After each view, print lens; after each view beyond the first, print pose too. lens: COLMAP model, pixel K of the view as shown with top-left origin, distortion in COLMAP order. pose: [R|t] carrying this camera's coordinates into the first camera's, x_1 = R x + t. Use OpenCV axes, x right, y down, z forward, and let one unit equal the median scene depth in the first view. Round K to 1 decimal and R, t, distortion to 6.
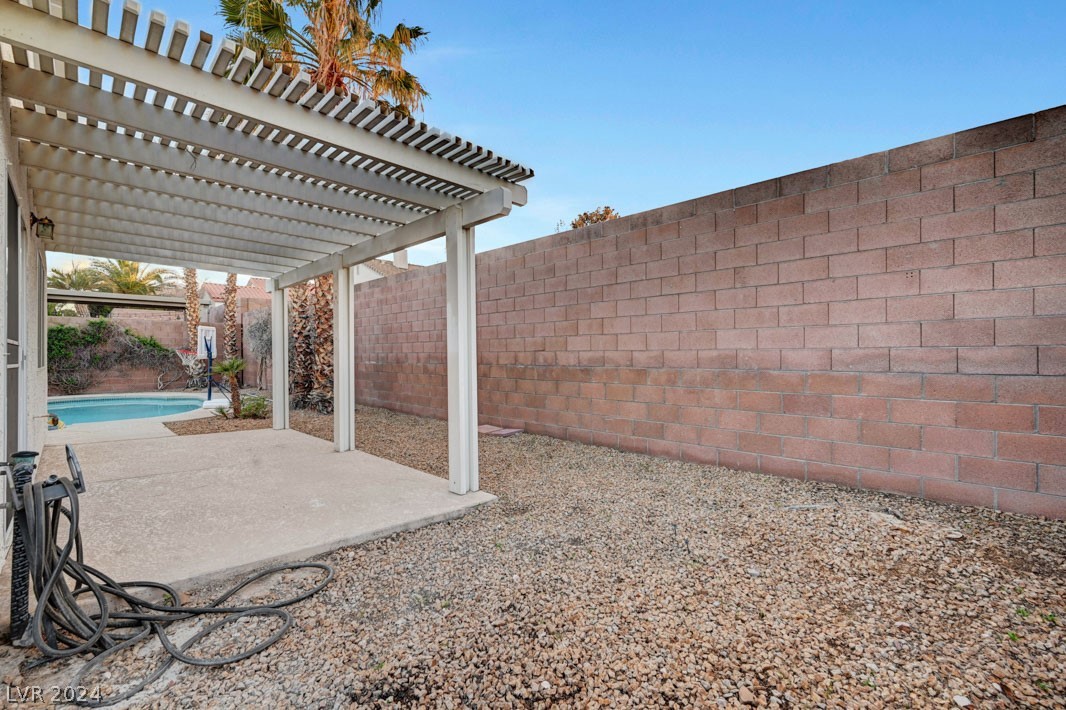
lens RADIAL K [[466.4, 0, 532.4], [0, 466.4, 357.1], [0, 0, 1]] dist [-0.000875, -0.000170]
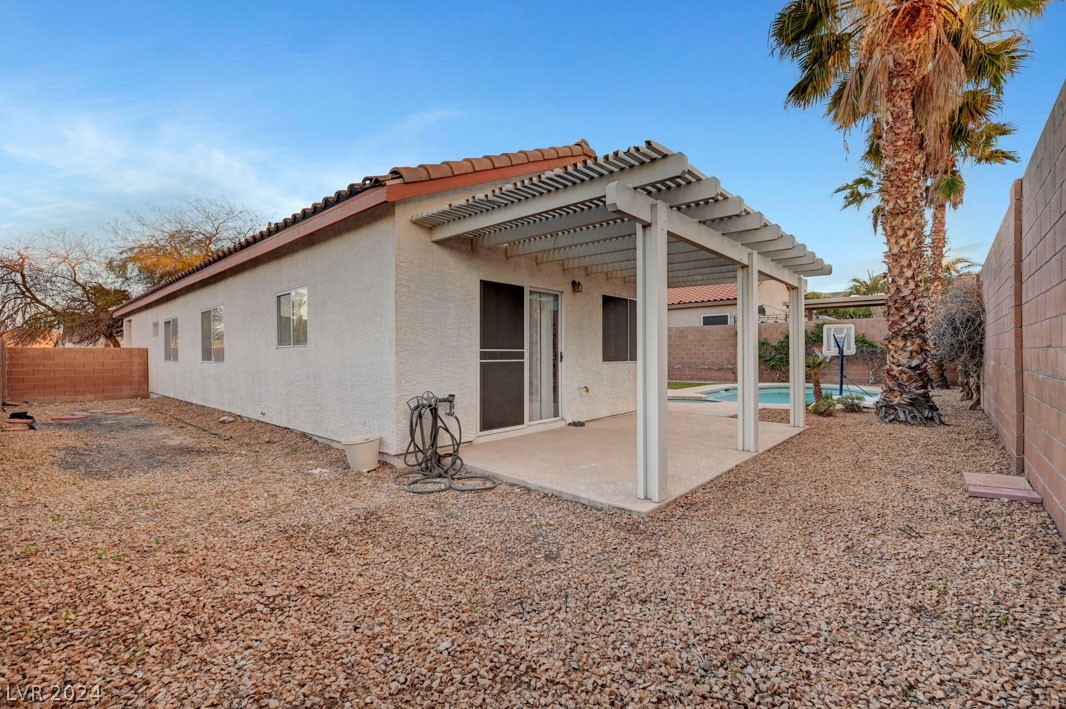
lens RADIAL K [[466.4, 0, 532.4], [0, 466.4, 356.6], [0, 0, 1]] dist [-0.000875, -0.000170]
pose [[0.066913, 0.008039, -0.997726, 0.207263], [0.005519, 0.999949, 0.008427, -0.004759], [0.997744, -0.006071, 0.066865, 0.176385]]
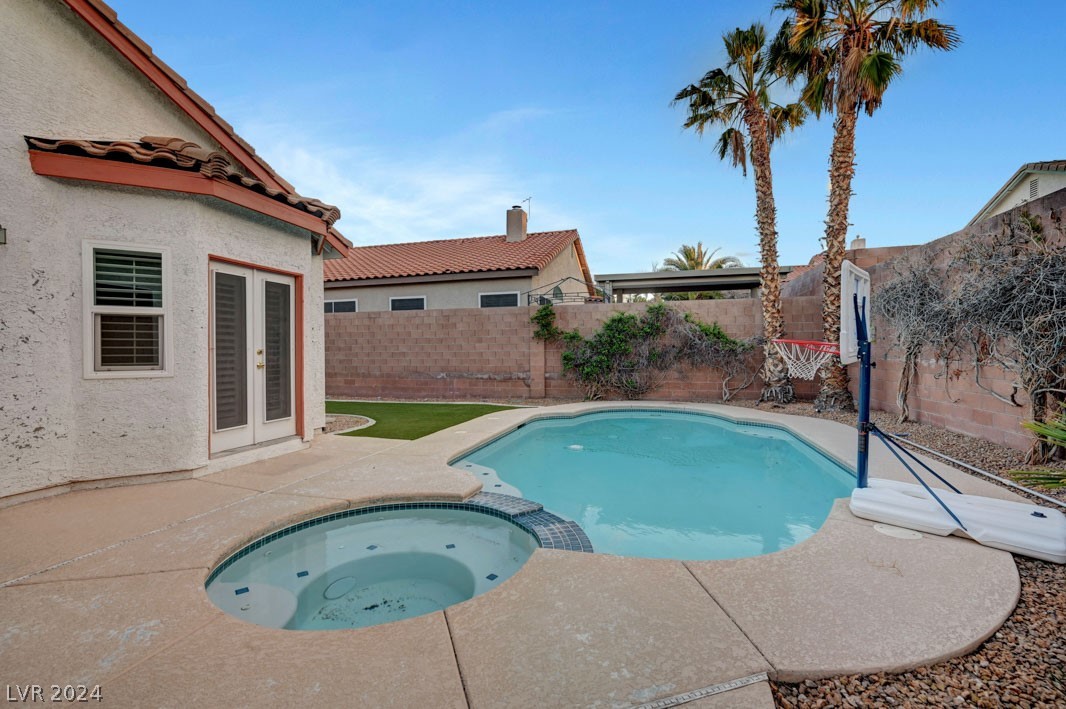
lens RADIAL K [[466.4, 0, 532.4], [0, 466.4, 356.6], [0, 0, 1]] dist [-0.000875, -0.000170]
pose [[0.491164, 0.009816, -0.871012, -0.364304], [0.005014, 0.999888, 0.014096, -0.005685], [0.871053, -0.011291, 0.491059, 0.444257]]
